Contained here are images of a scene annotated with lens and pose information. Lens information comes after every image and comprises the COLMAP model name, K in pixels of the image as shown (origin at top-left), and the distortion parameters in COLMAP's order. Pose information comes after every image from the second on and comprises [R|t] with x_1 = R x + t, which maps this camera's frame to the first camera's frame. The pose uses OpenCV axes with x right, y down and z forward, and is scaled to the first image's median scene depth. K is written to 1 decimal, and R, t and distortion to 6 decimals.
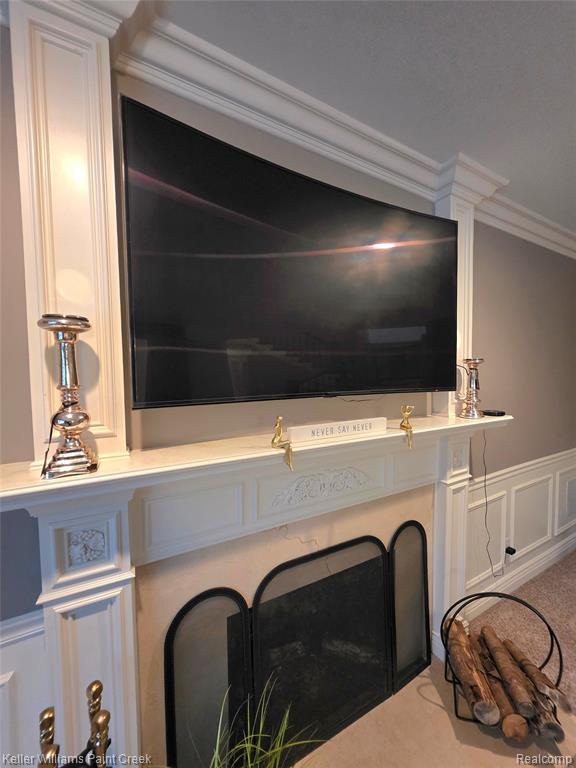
lens RADIAL K [[308.8, 0, 288.9], [0, 308.8, 385.1], [0, 0, 1]] dist [-0.010464, 0.002366]
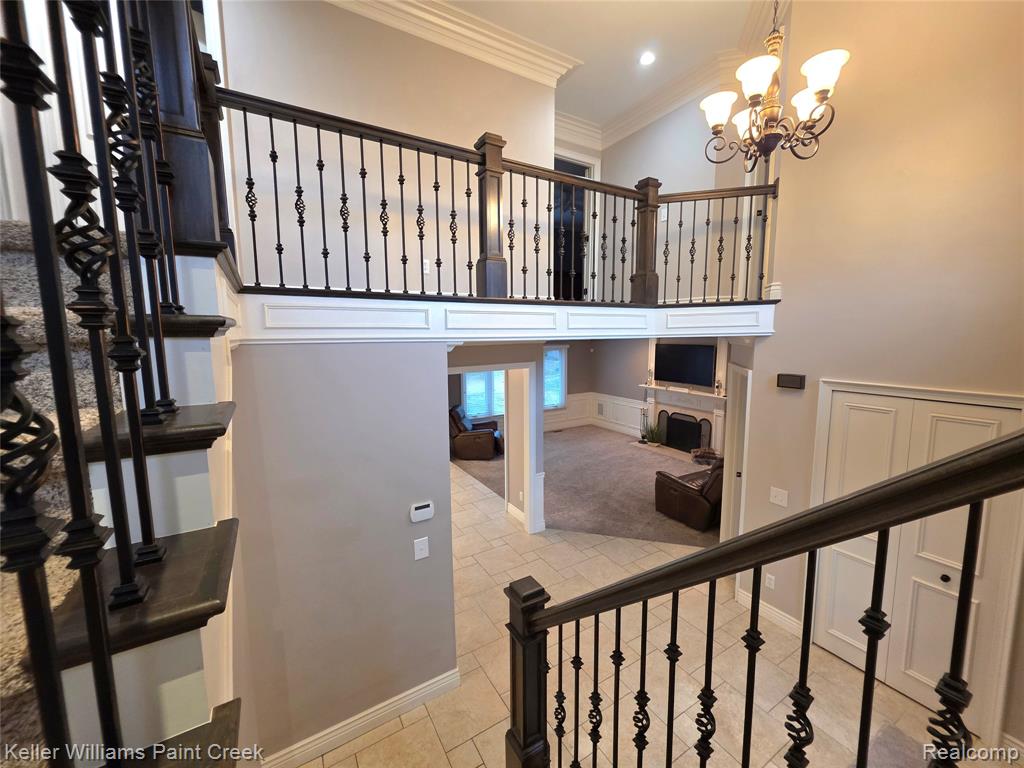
lens RADIAL K [[411.8, 0, 515.2], [0, 411.8, 381.0], [0, 0, 1]] dist [-0.010464, 0.002366]
pose [[0.027343, 0.128258, -0.991364, 7.879299], [-0.044478, 0.990908, 0.126973, -0.858912], [0.998636, 0.040622, 0.032799, -2.348930]]
